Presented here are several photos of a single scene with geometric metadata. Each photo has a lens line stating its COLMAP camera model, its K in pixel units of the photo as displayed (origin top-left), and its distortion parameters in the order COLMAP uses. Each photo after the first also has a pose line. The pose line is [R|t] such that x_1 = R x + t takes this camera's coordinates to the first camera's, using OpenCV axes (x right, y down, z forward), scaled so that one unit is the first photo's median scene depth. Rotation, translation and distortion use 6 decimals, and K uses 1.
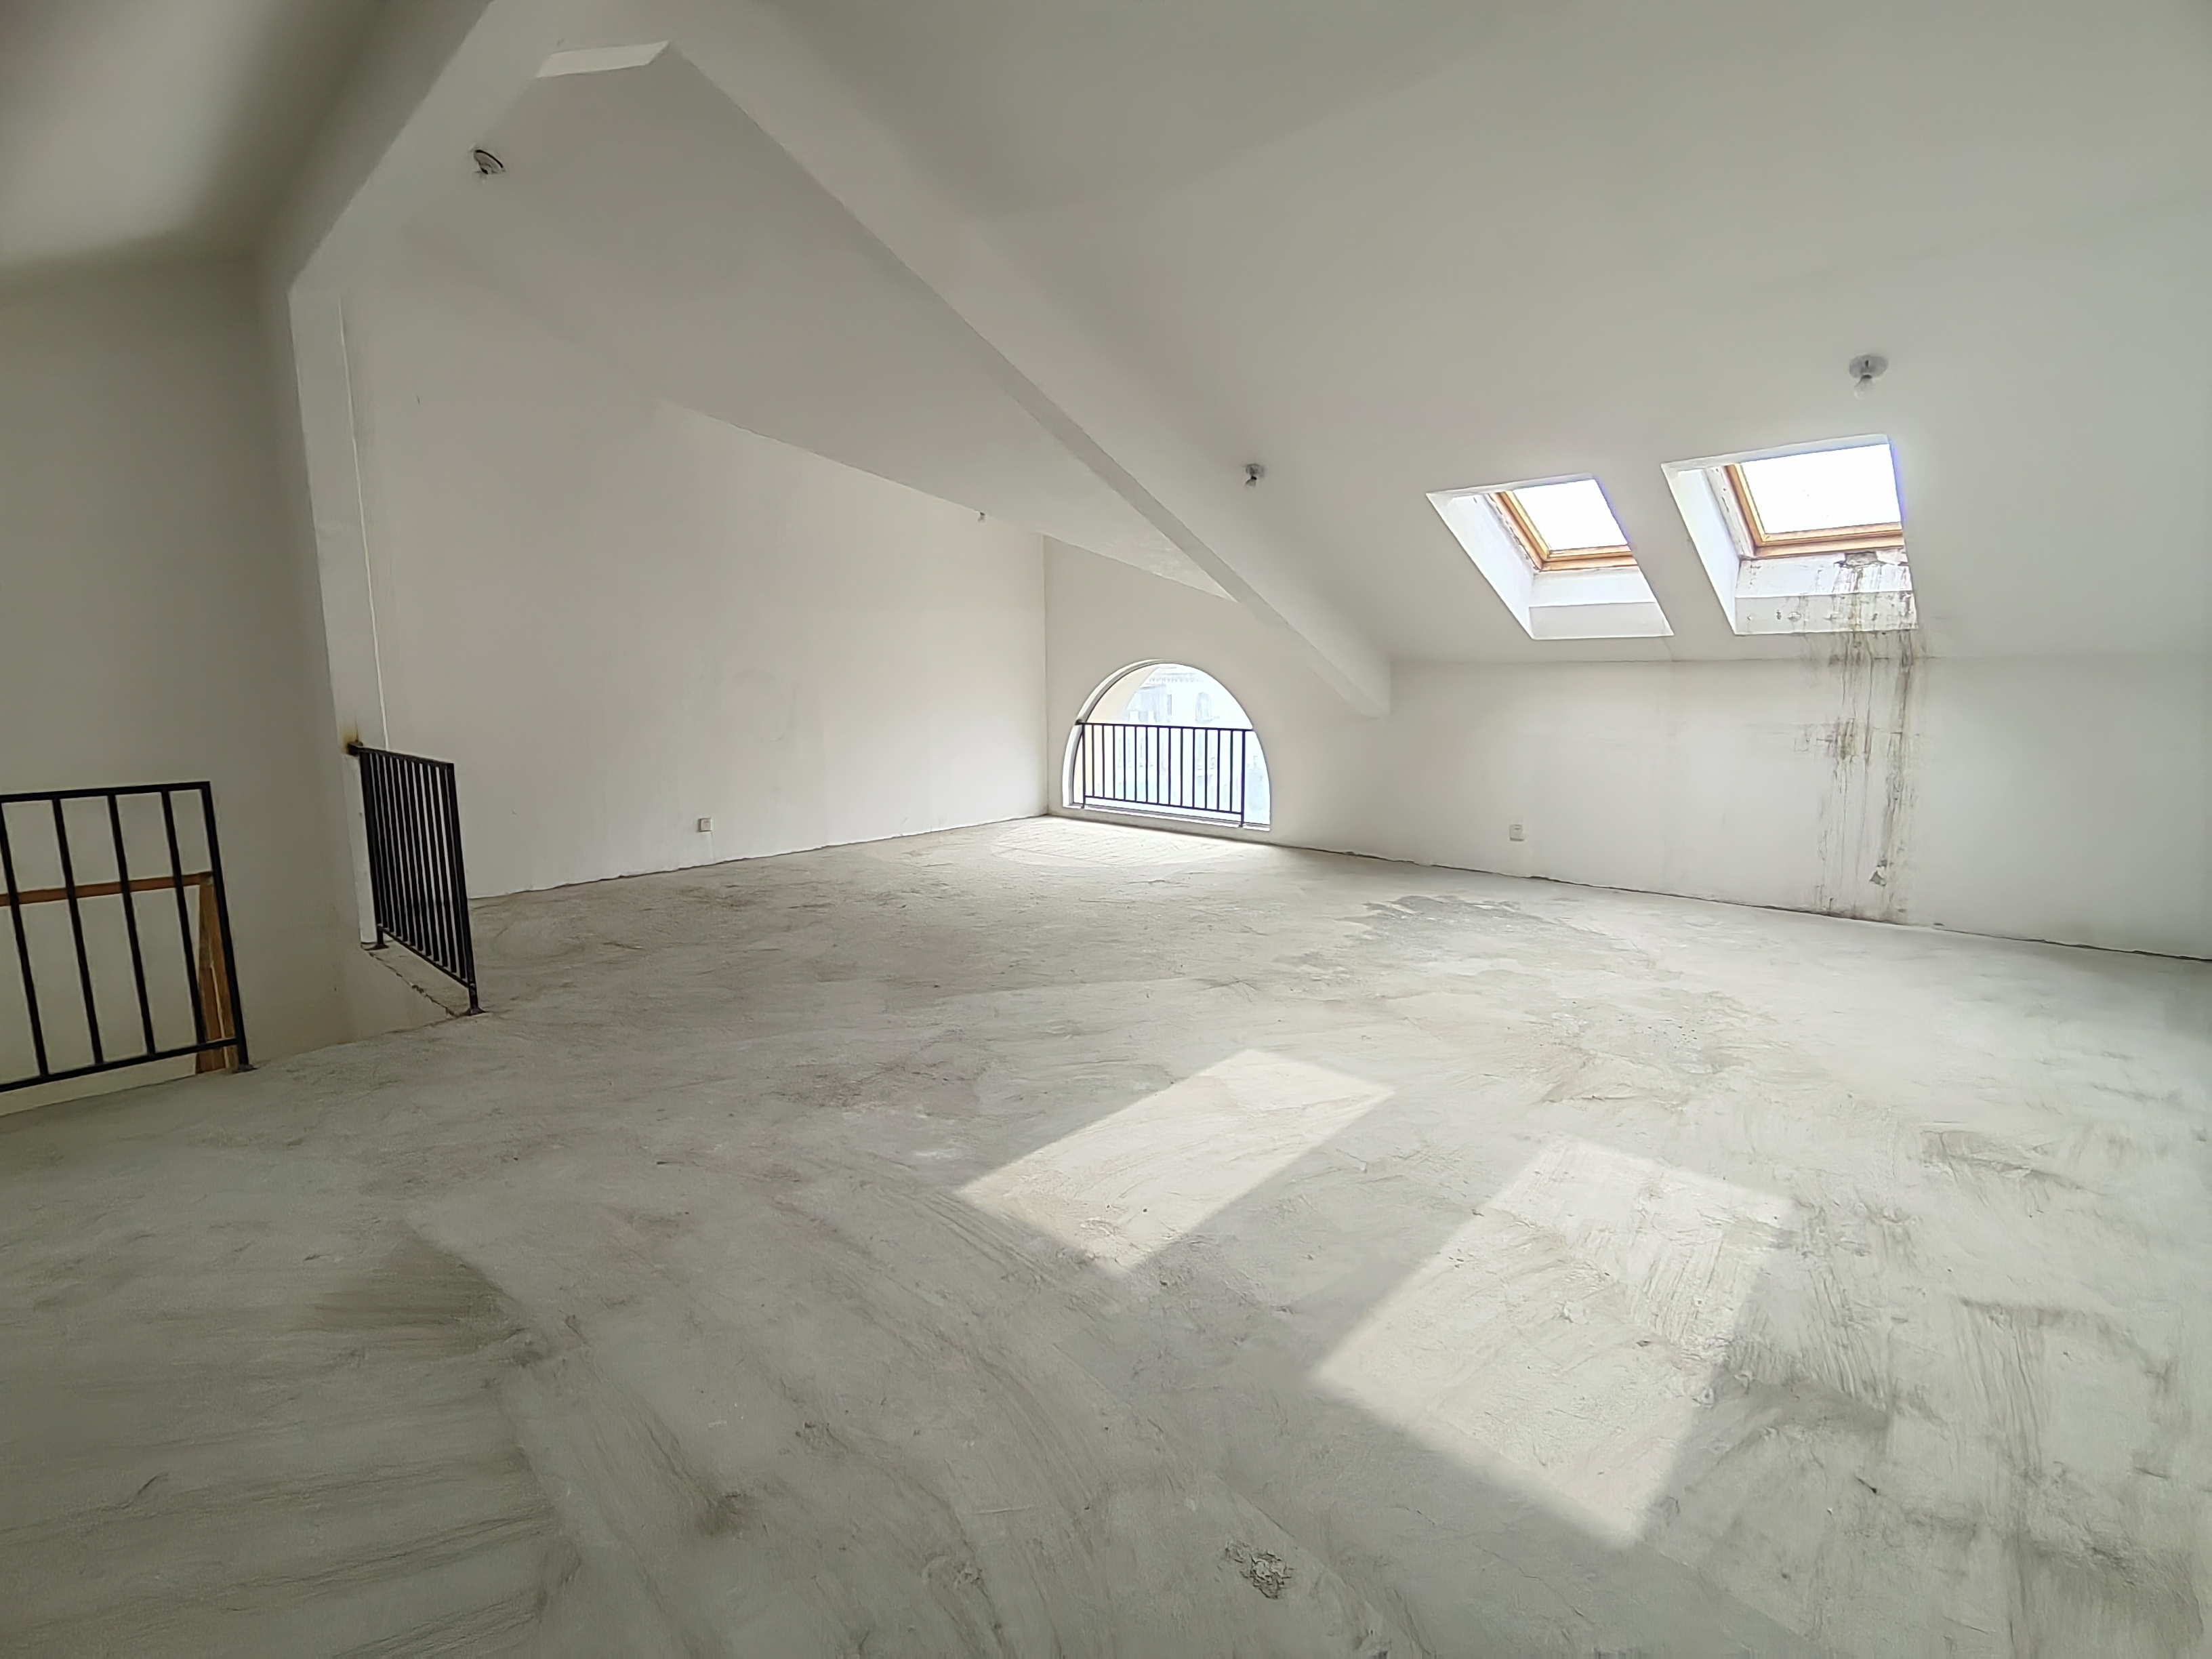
lens RADIAL K [[1030.8, 0, 1105.3], [0, 1030.8, 840.9], [0, 0, 1]] dist [-0.003806, -0.001706]
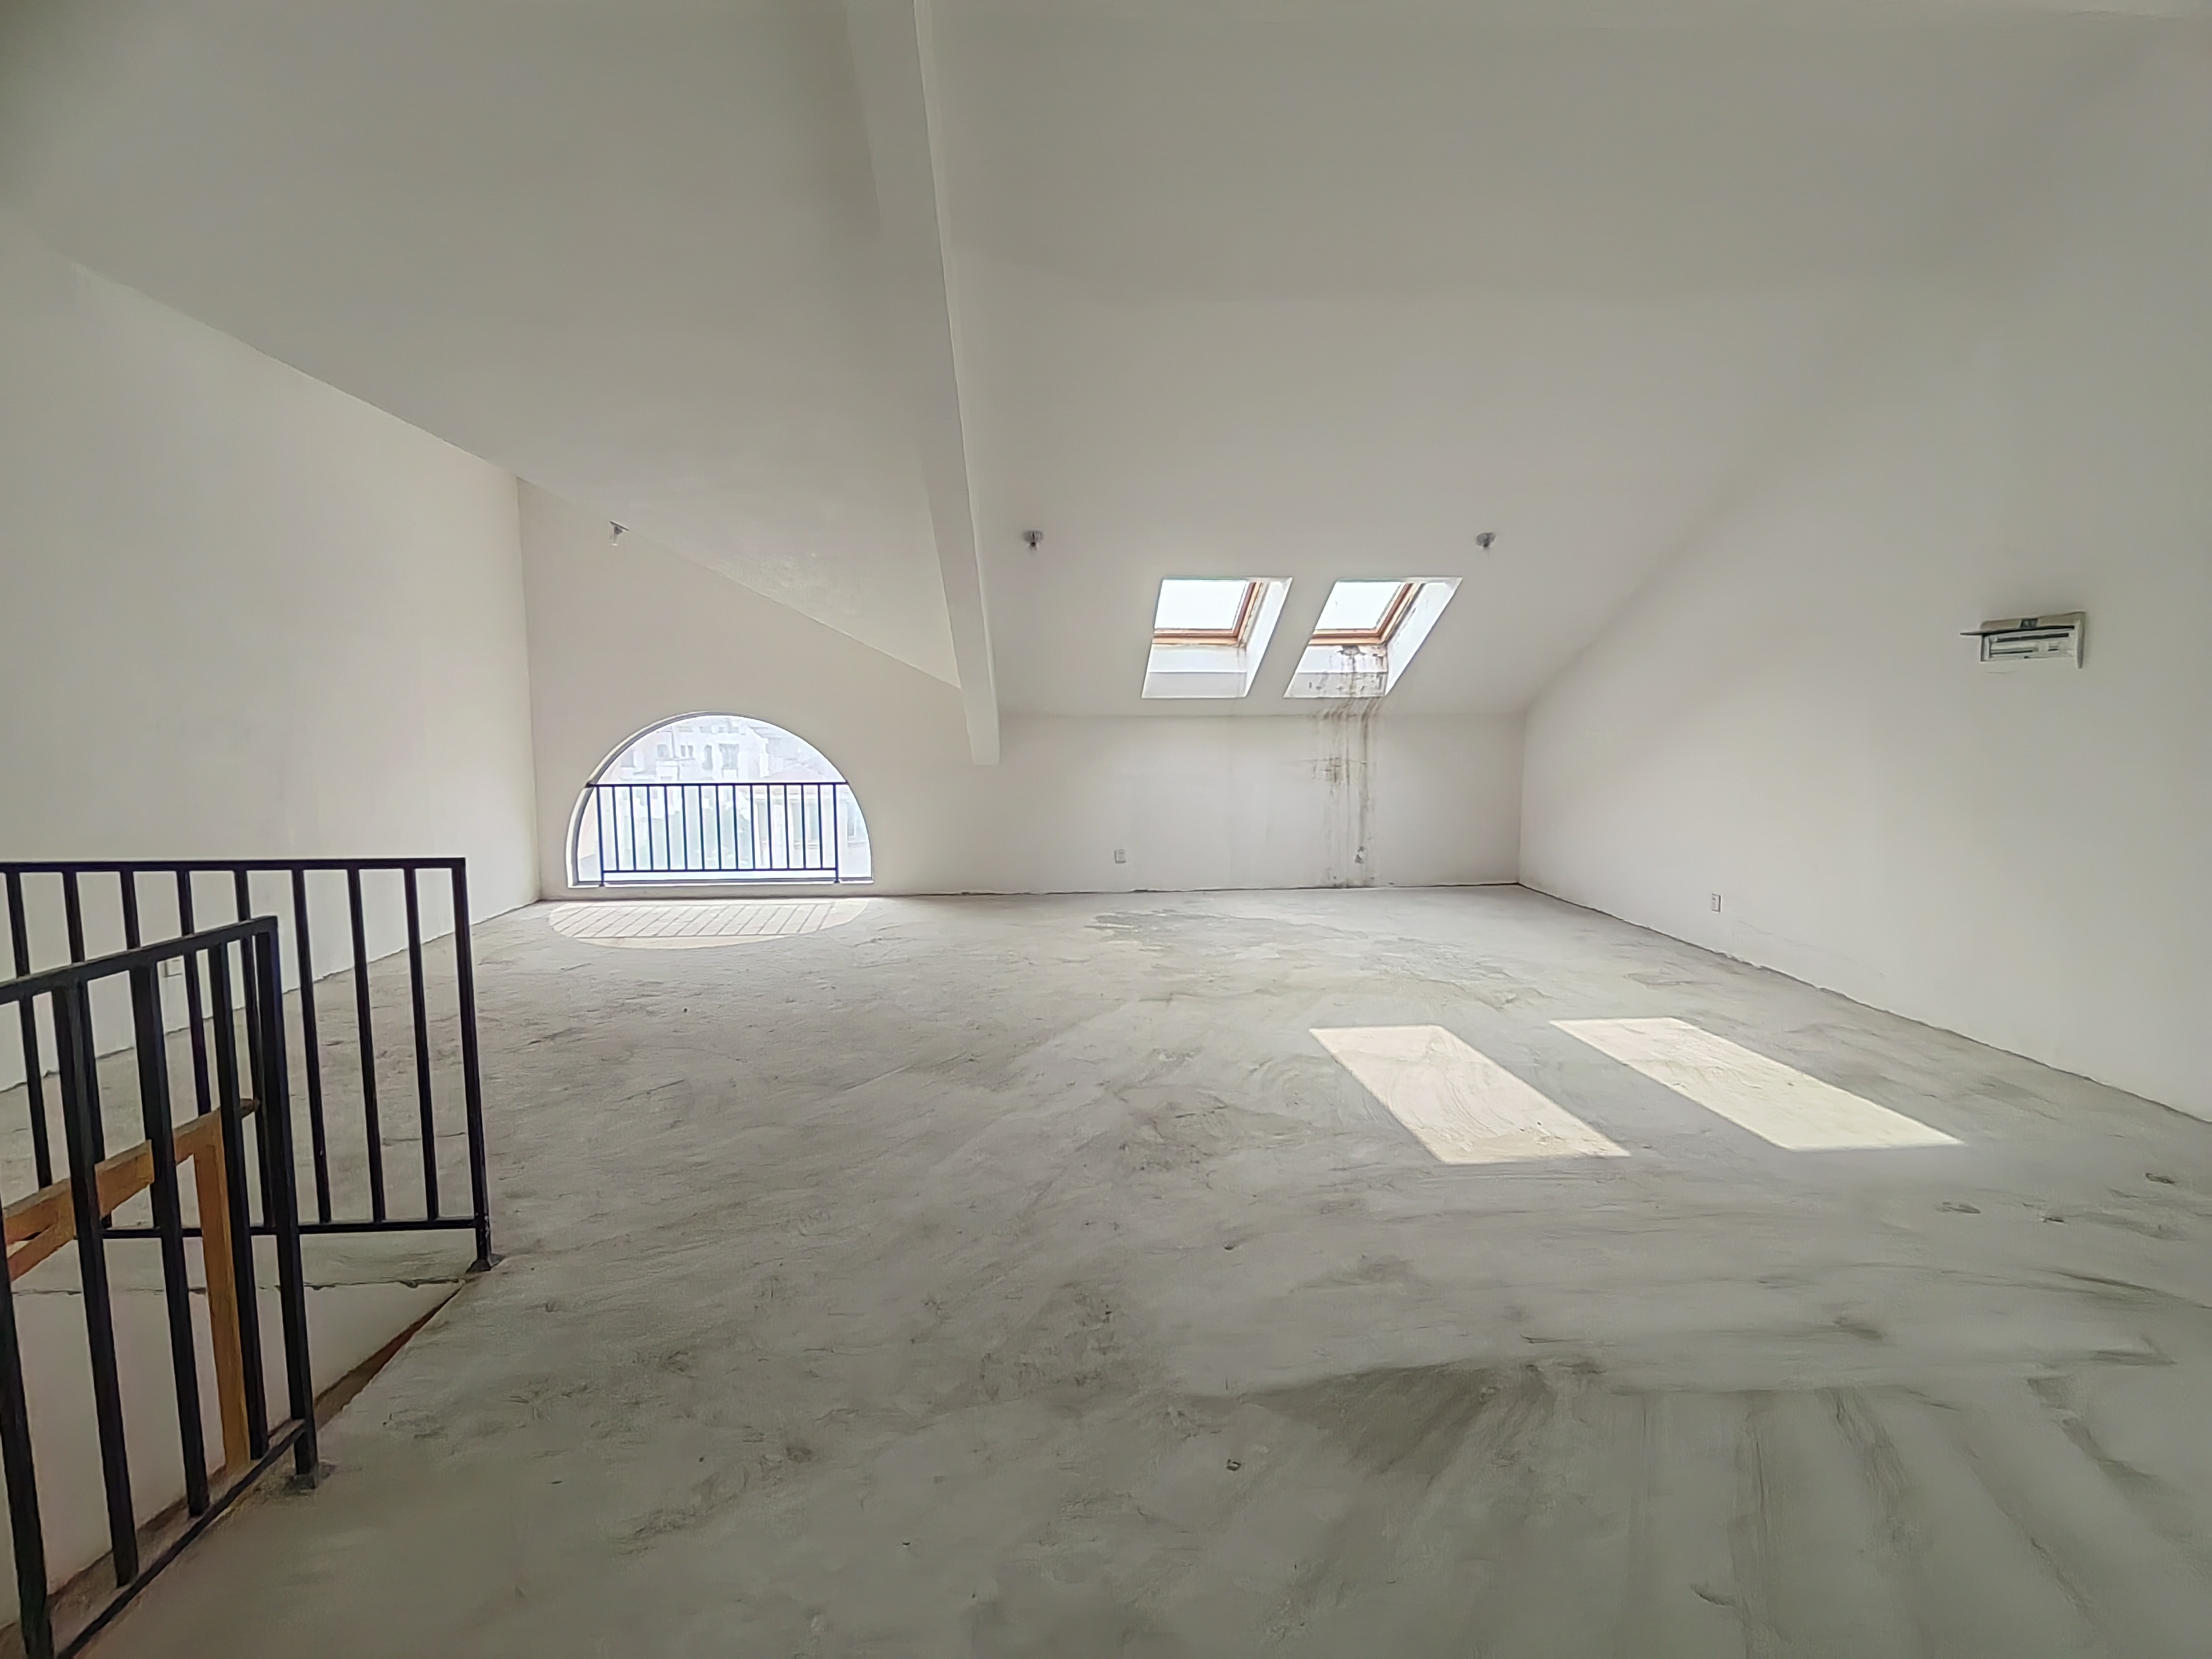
lens RADIAL K [[1030.8, 0, 1107.2], [0, 1030.8, 829.7], [0, 0, 1]] dist [-0.003806, -0.001706]
pose [[0.681567, -0.070201, 0.728381, -0.645644], [0.119040, 0.992765, -0.015707, -0.028756], [-0.722008, 0.097412, 0.684993, 0.239124]]
